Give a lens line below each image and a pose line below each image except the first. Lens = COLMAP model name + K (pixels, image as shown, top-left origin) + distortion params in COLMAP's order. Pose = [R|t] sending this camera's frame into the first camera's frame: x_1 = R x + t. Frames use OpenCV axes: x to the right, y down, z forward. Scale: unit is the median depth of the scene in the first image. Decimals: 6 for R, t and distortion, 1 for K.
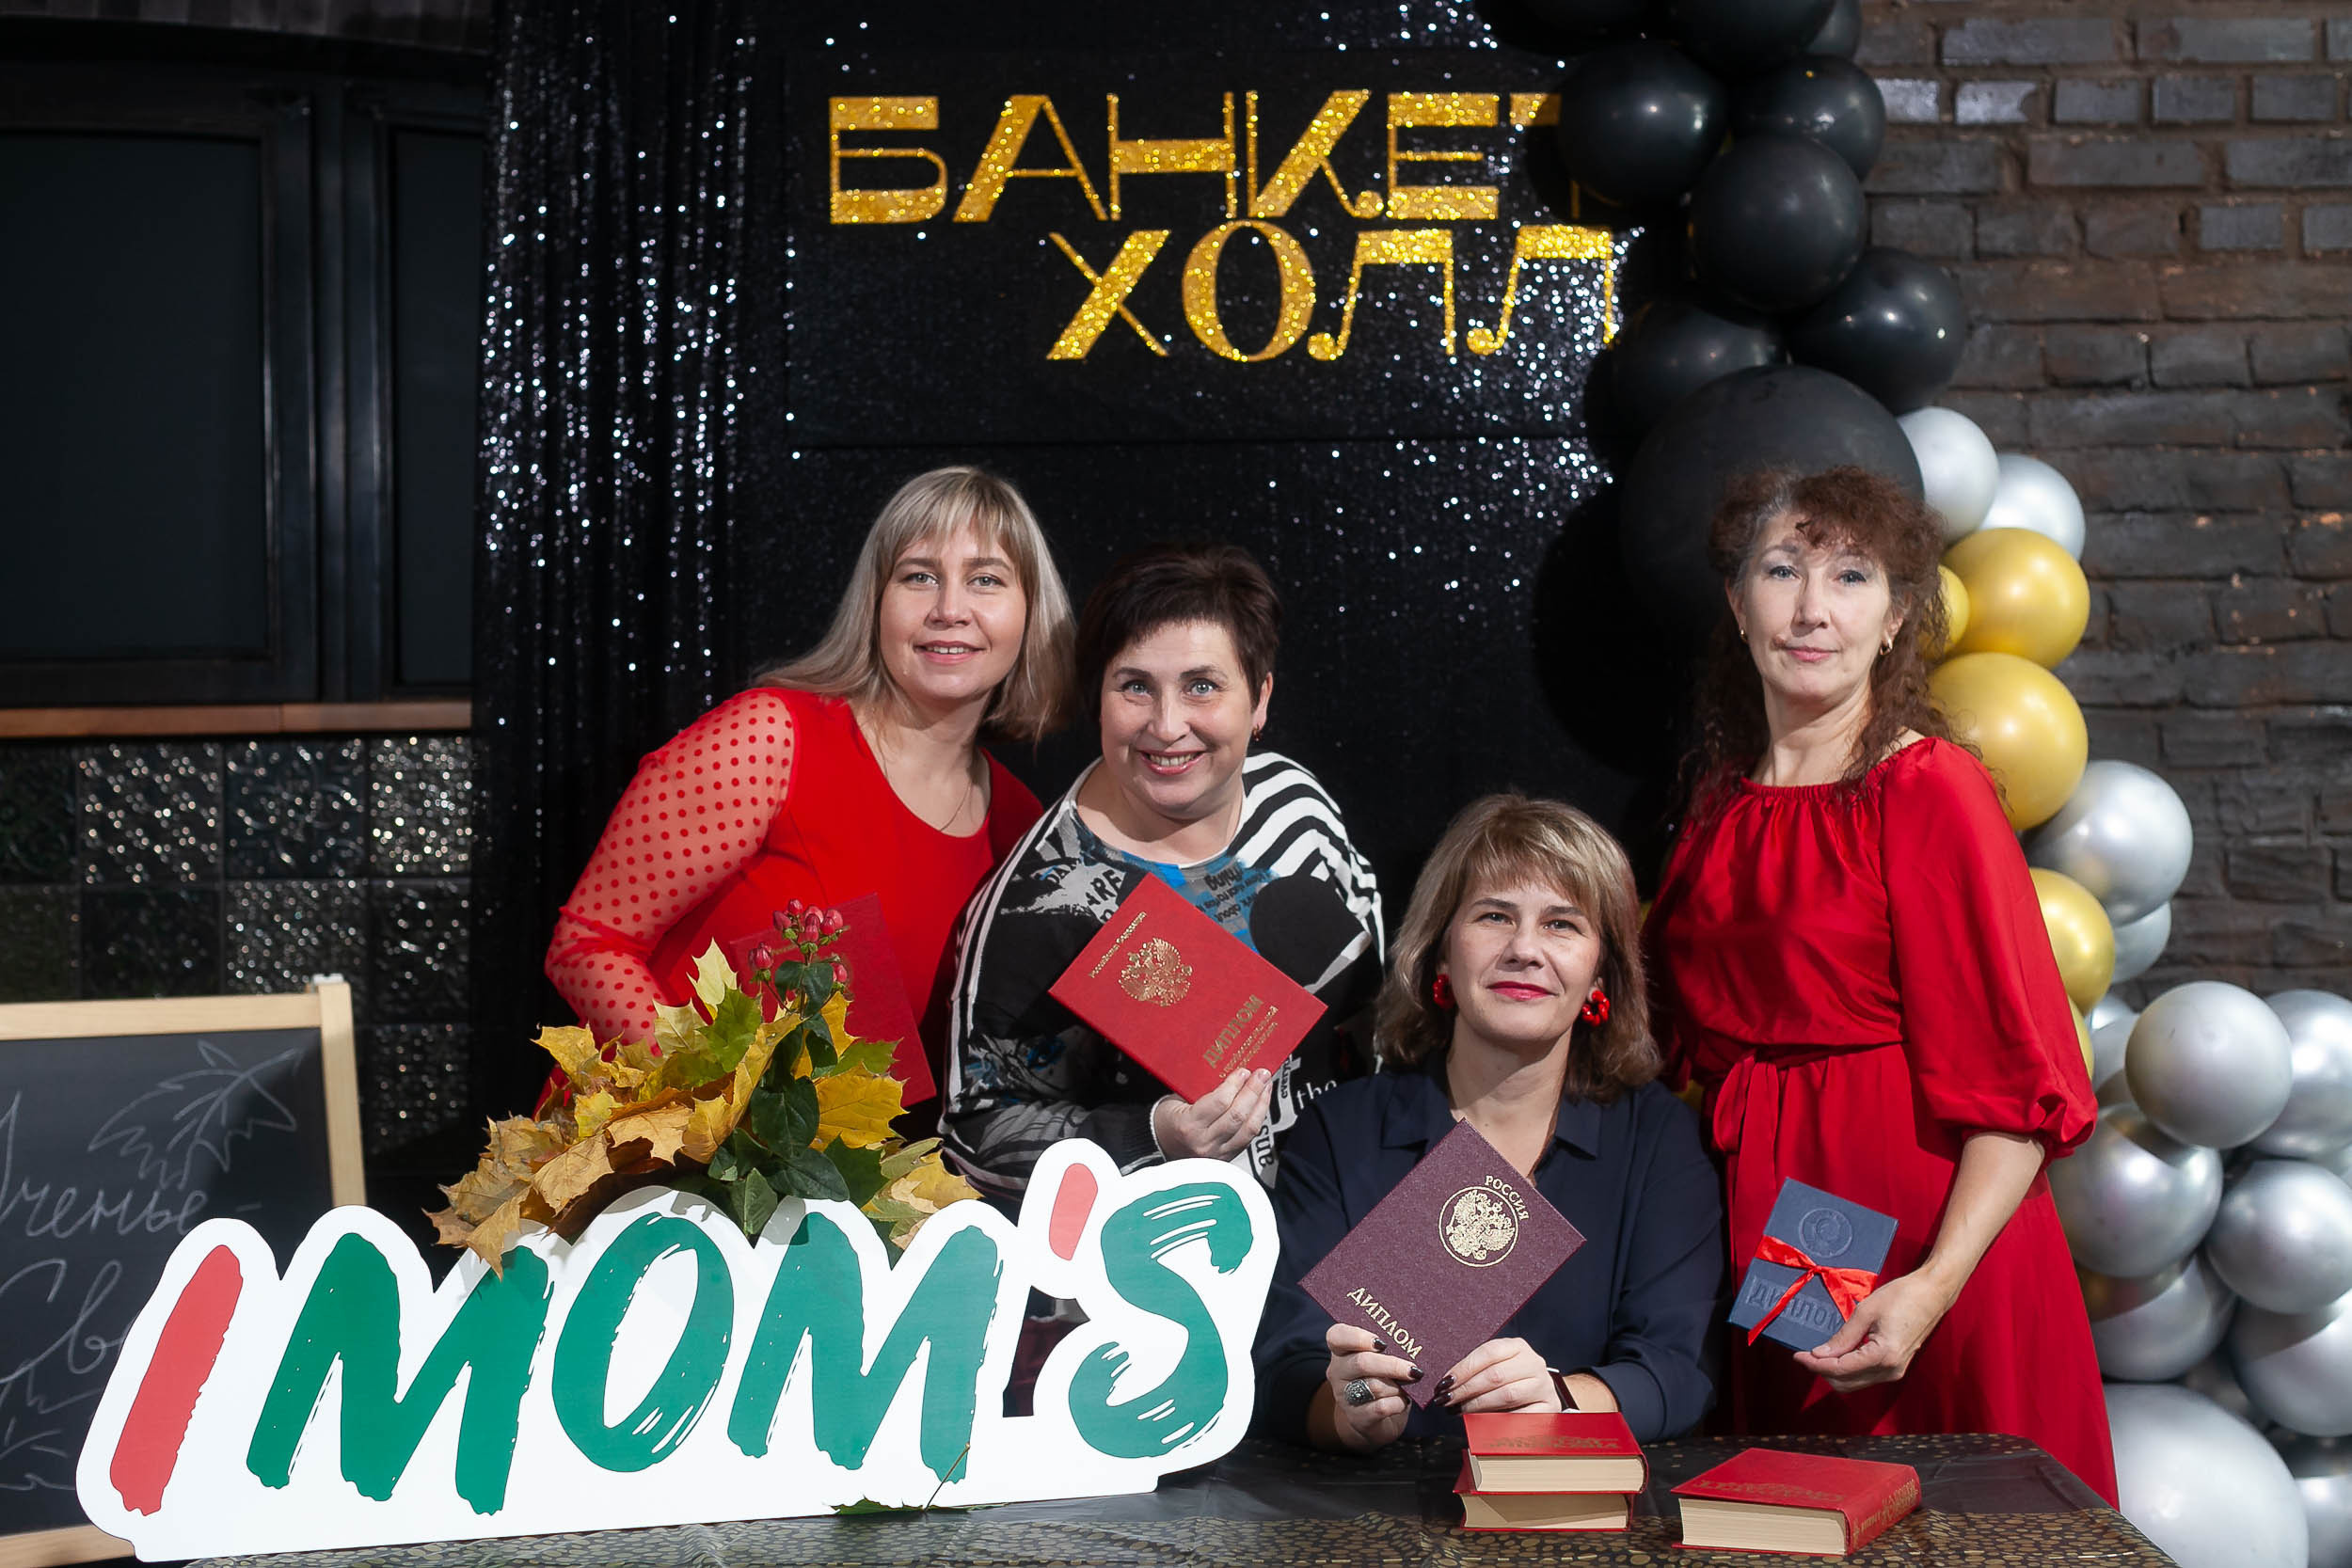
lens RADIAL K [[3393.0, 0, 1178.0], [0, 3393.0, 782.6], [0, 0, 1]] dist [0.023703, -0.025437]
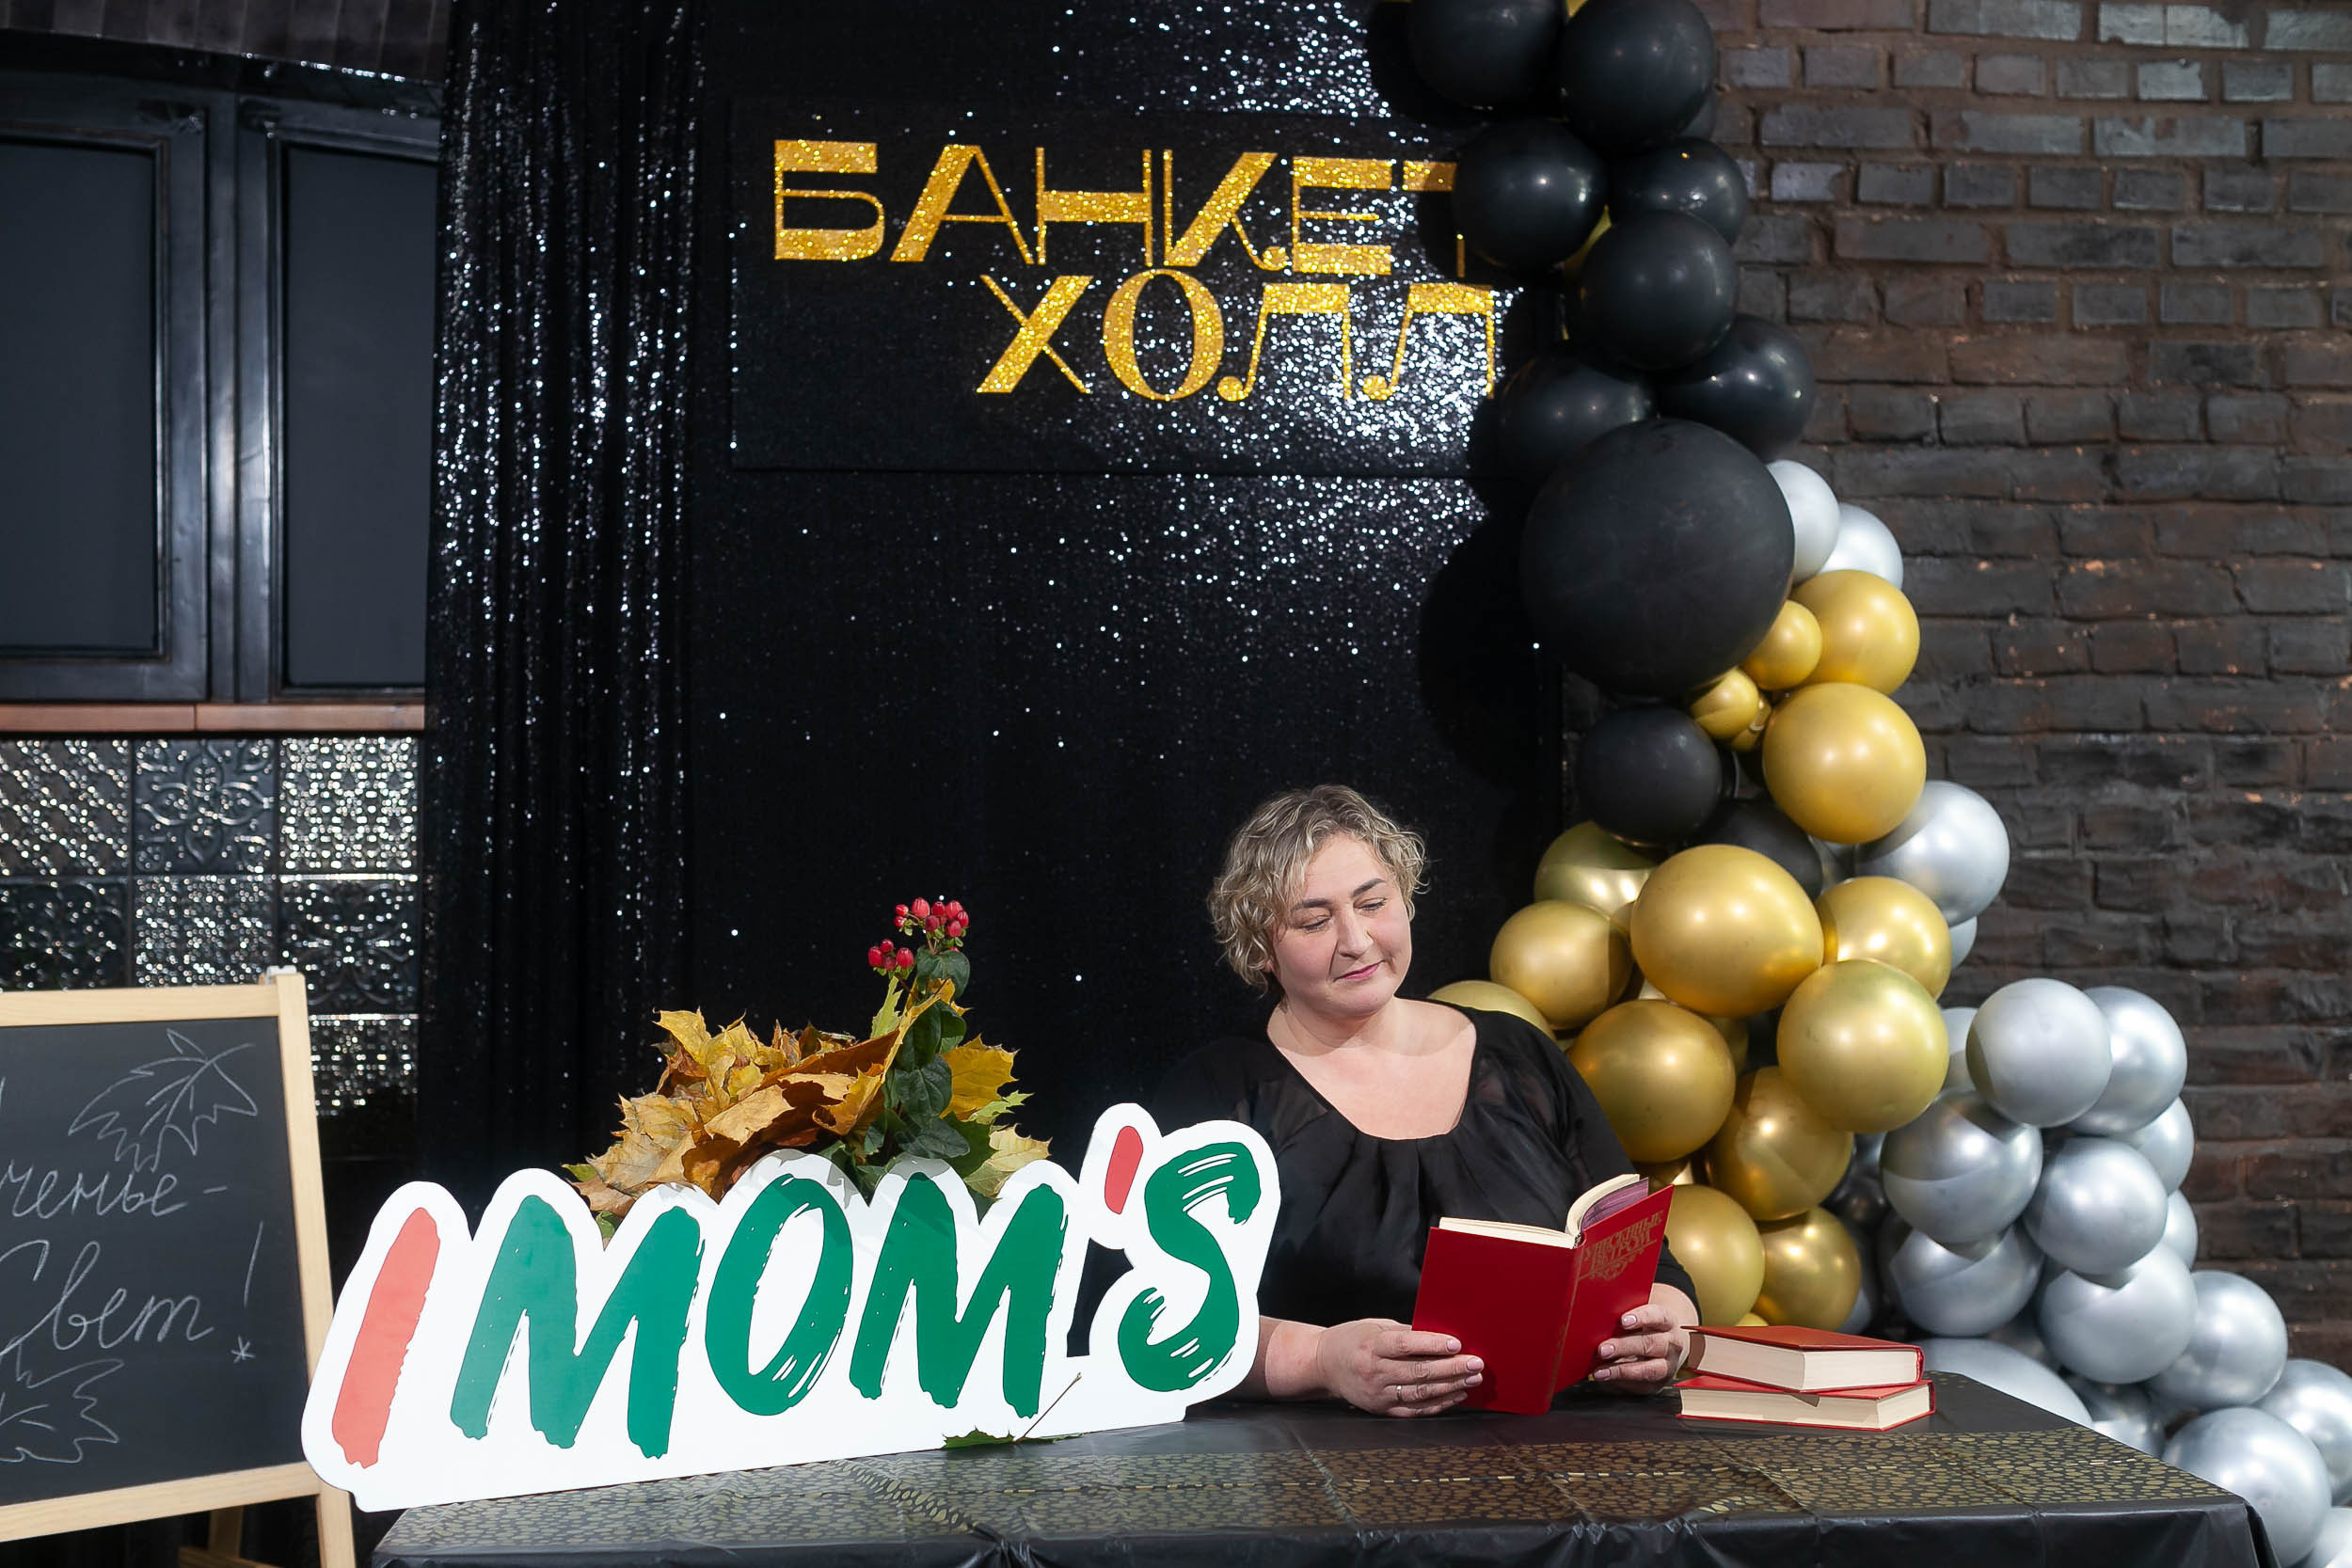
lens RADIAL K [[3386.1, 0, 1178.1], [0, 3386.1, 784.0], [0, 0, 1]] dist [0.032189, -0.061981]
pose [[0.989874, 0.011987, 0.141439, -0.115514], [-0.011714, 0.999928, -0.002764, 0.000584], [-0.141462, 0.001079, 0.989943, -0.059463]]
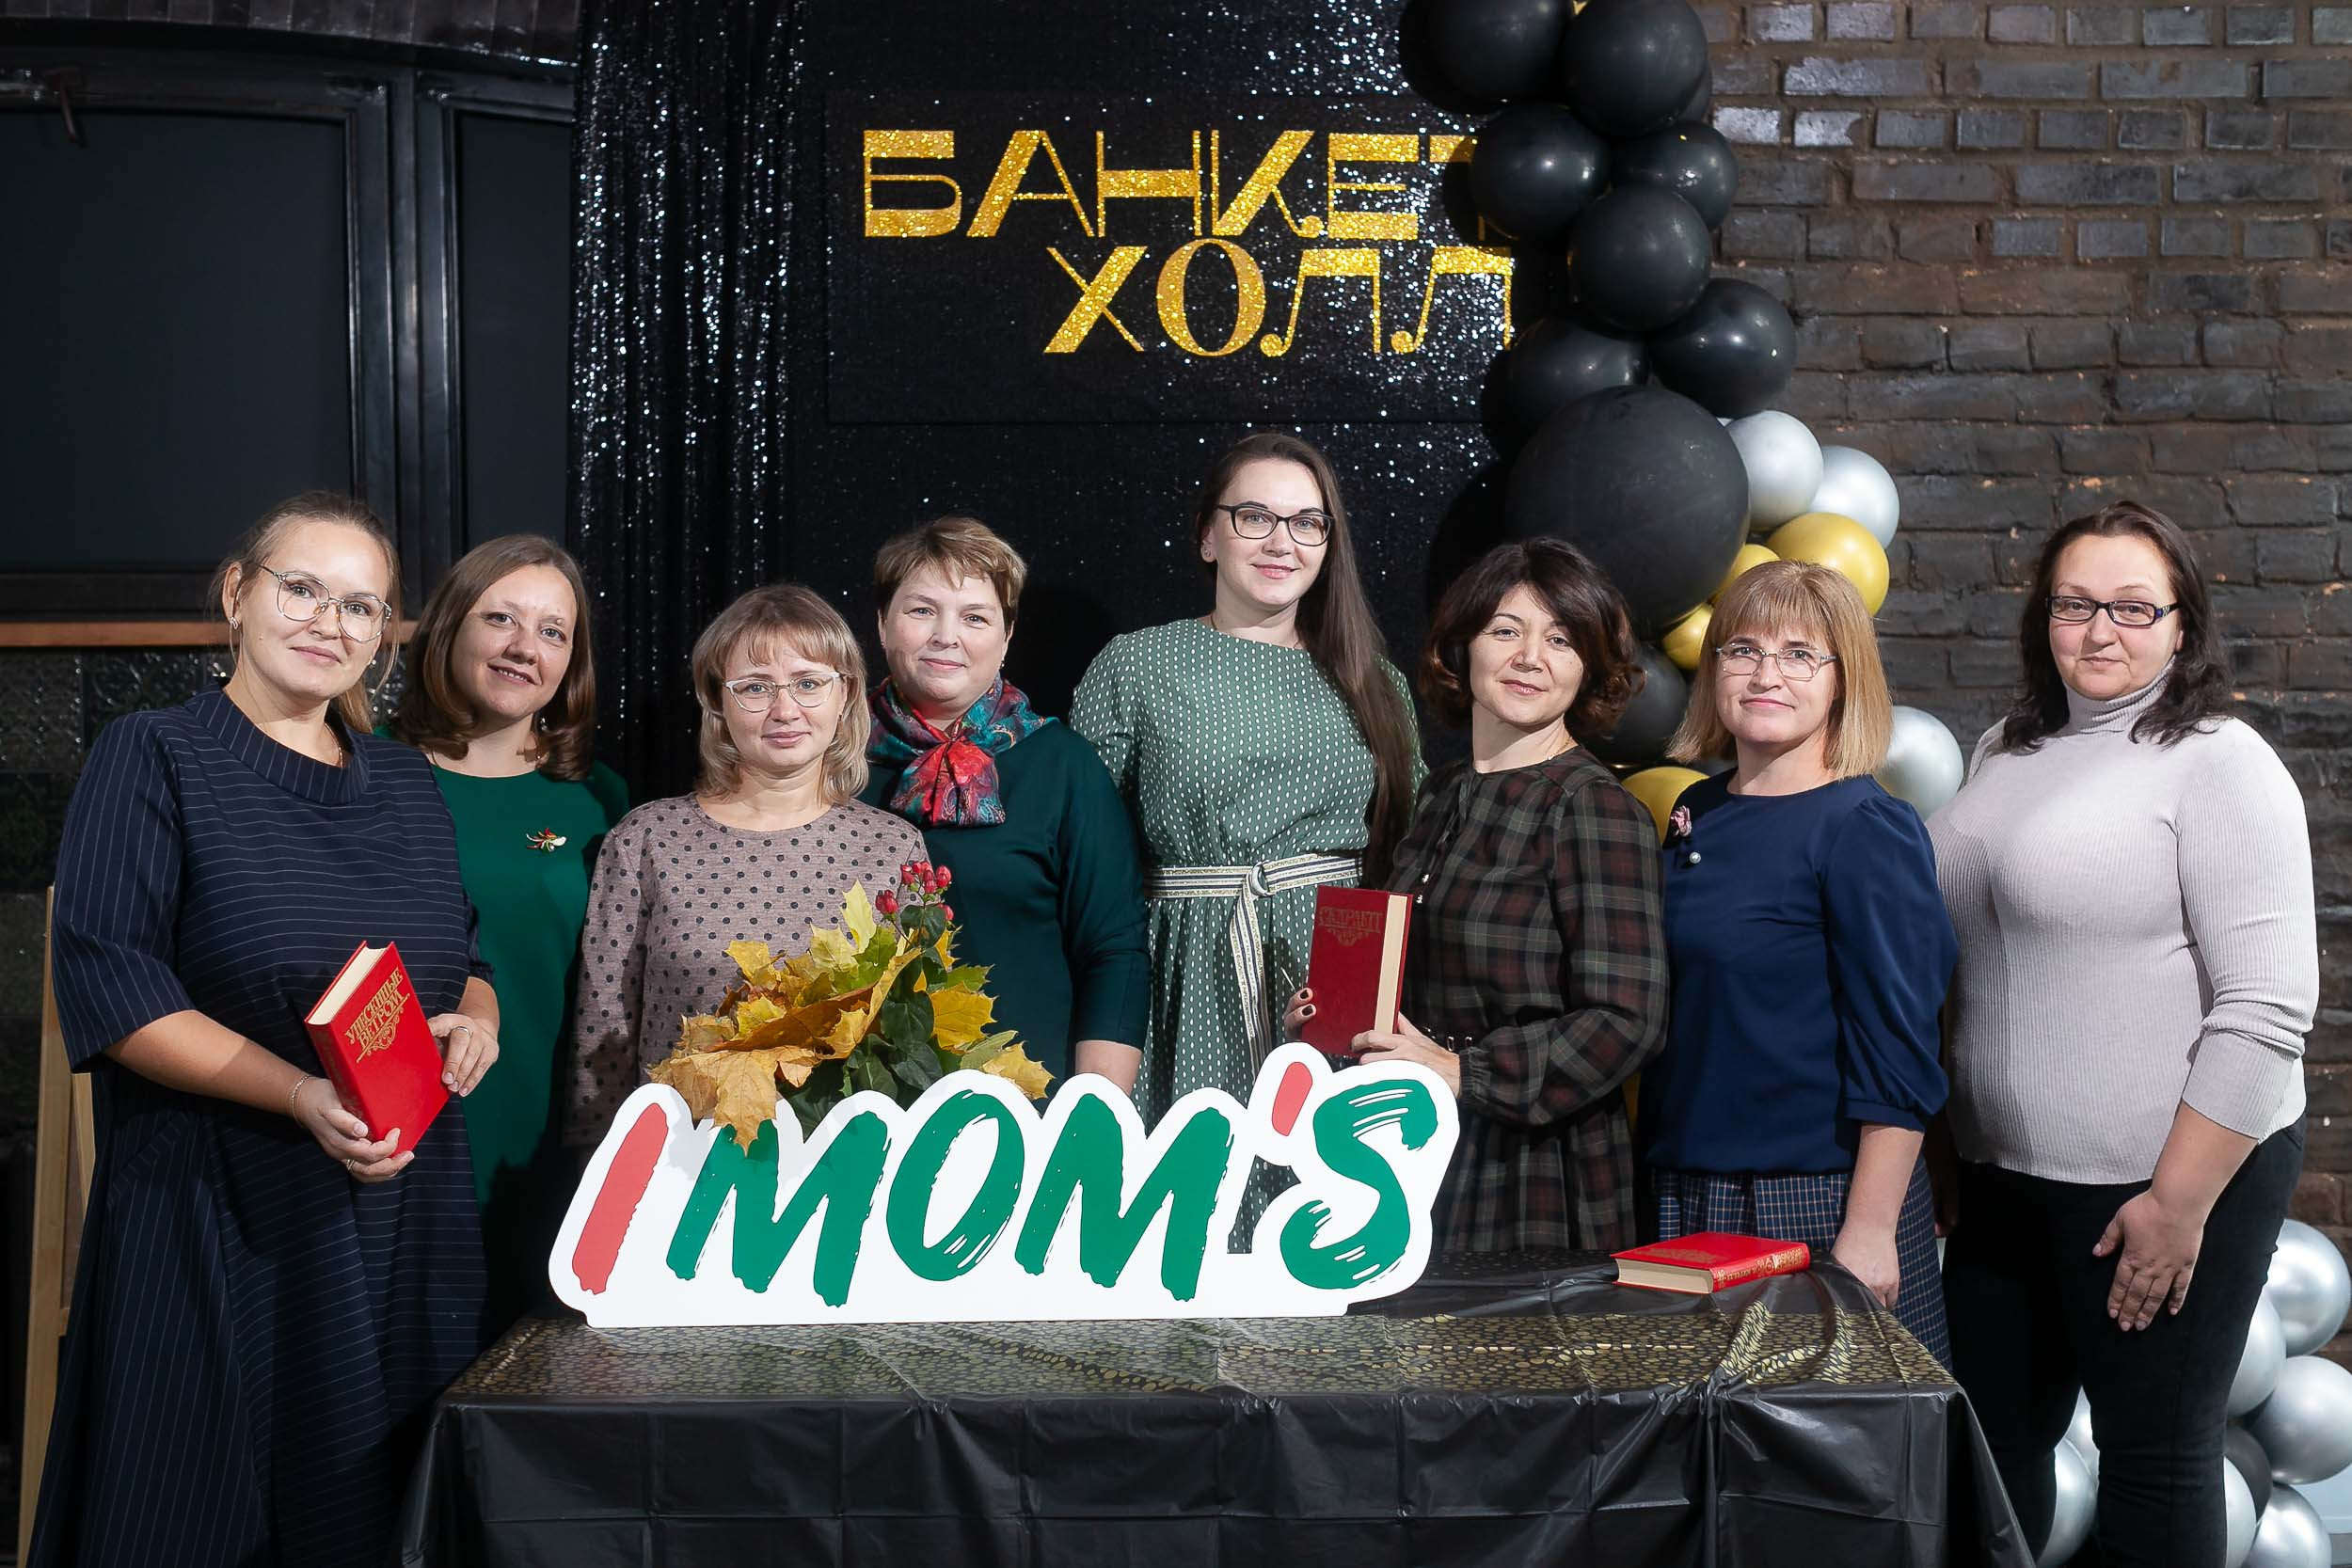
lens RADIAL K [[3386.1, 0, 1178.1], [0, 3386.1, 784.0], [0, 0, 1]] dist [0.032189, -0.061981]
pose [[0.998657, 0.006182, 0.051436, -0.047874], [-0.009918, 0.997305, 0.072694, -0.055272], [-0.050848, -0.073107, 0.996027, -0.195591]]
